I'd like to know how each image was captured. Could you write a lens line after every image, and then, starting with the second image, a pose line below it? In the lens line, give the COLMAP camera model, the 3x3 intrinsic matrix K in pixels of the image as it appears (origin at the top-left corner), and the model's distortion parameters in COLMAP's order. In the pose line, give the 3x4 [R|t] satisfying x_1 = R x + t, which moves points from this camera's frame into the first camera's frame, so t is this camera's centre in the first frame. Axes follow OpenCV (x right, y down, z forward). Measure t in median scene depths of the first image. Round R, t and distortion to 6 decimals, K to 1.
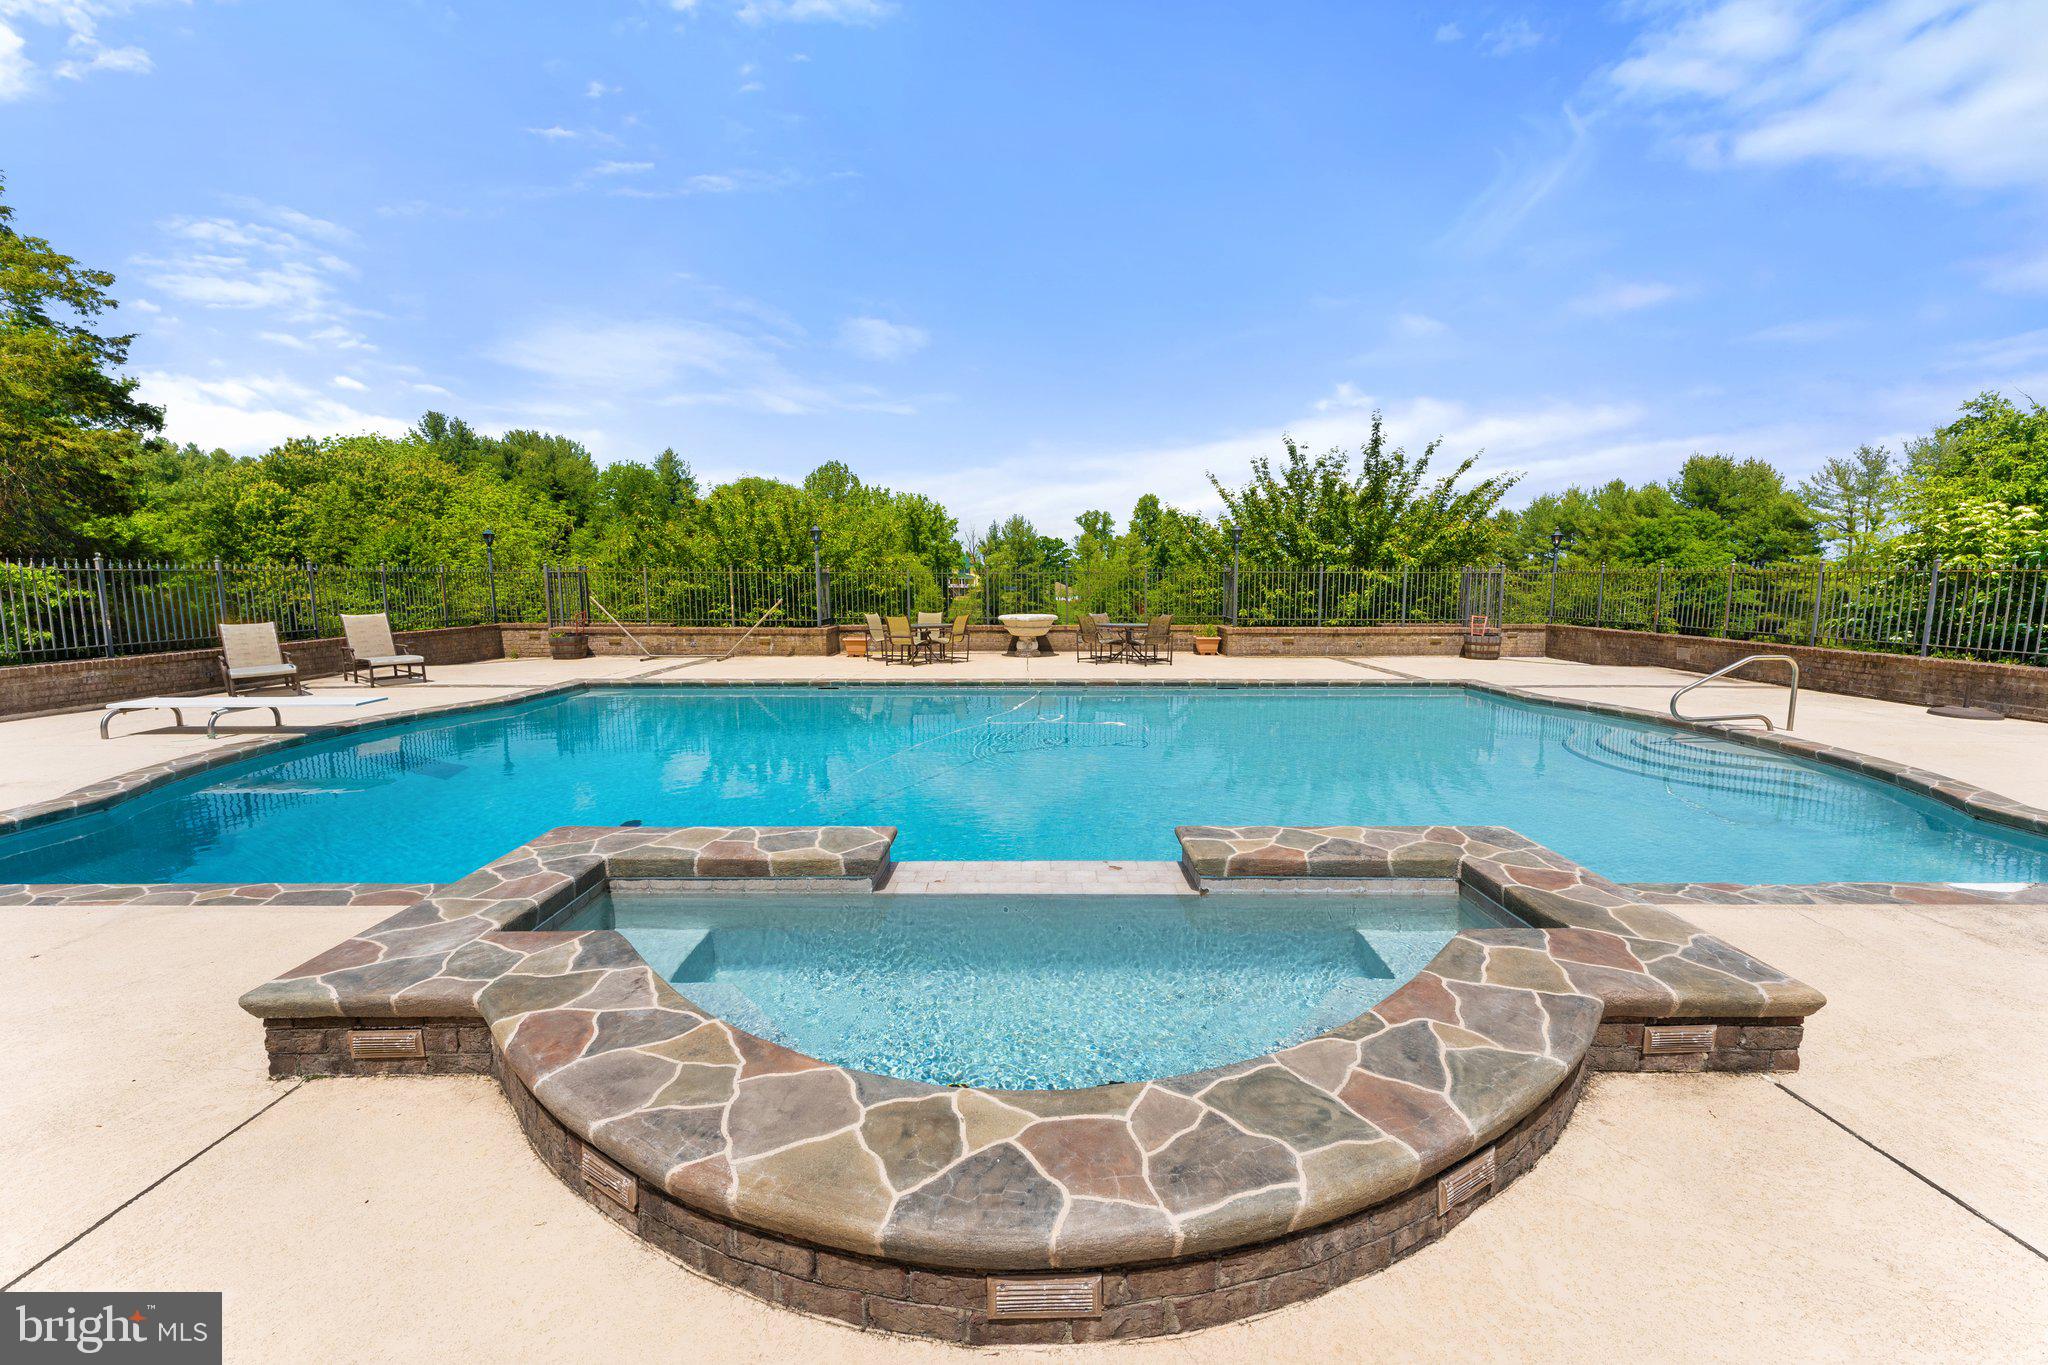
lens RADIAL K [[818.3, 0, 1024.0], [0, 818.3, 682.5], [0, 0, 1]] dist [-0.000136, -0.000006]
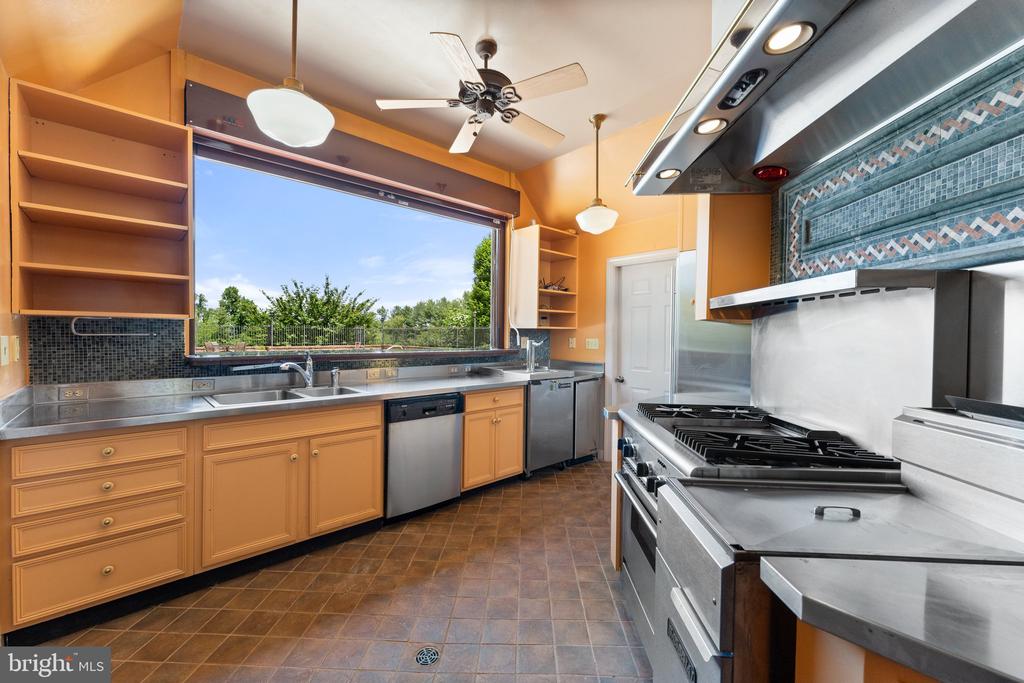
lens RADIAL K [[409.2, 0, 512.0], [0, 409.2, 341.5], [0, 0, 1]] dist [-0.000136, -0.000006]
pose [[0.731722, -0.005972, 0.681577, -0.050519], [0.079966, 0.993808, -0.077142, 0.045536], [-0.676896, 0.110949, 0.727669, -0.298877]]
